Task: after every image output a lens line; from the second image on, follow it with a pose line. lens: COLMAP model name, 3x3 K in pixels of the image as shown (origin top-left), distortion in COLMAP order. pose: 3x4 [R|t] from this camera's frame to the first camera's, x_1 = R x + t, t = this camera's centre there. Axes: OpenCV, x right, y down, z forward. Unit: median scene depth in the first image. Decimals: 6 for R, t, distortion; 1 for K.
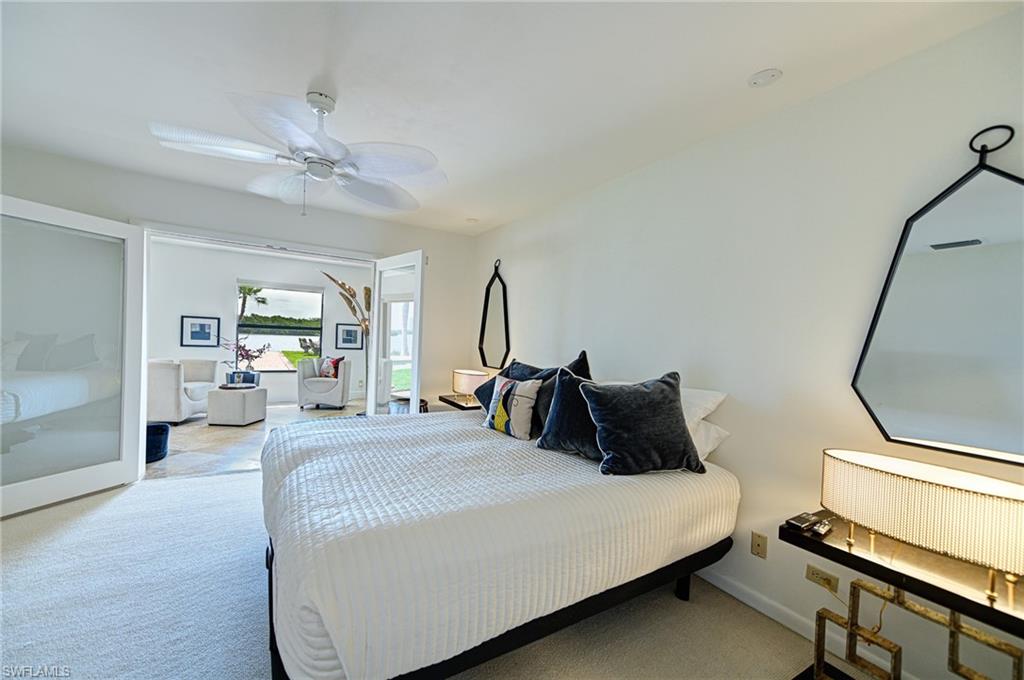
lens RADIAL K [[402.9, 0, 509.9], [0, 402.9, 346.5], [0, 0, 1]] dist [0.018343, -0.000003]
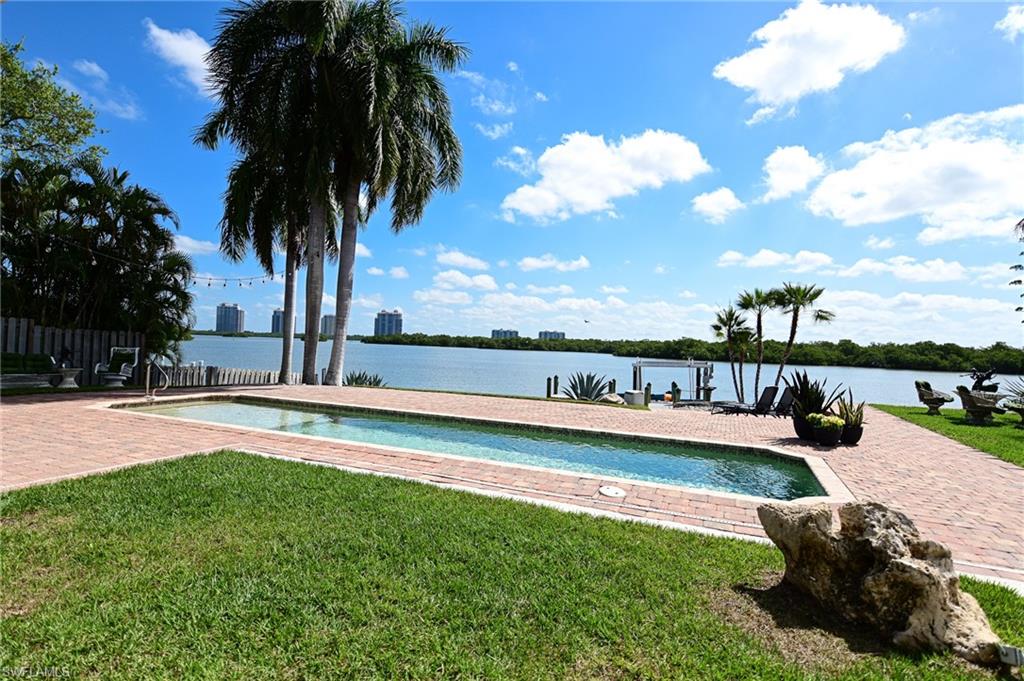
lens RADIAL K [[512.3, 0, 508.2], [0, 512.3, 342.6], [0, 0, 1]] dist [0.003541, 0.000287]
pose [[0.556572, -0.028800, -0.830300, -0.939157], [-0.029310, 0.998096, -0.054268, -0.069566], [0.830282, 0.054540, 0.554669, 0.819824]]
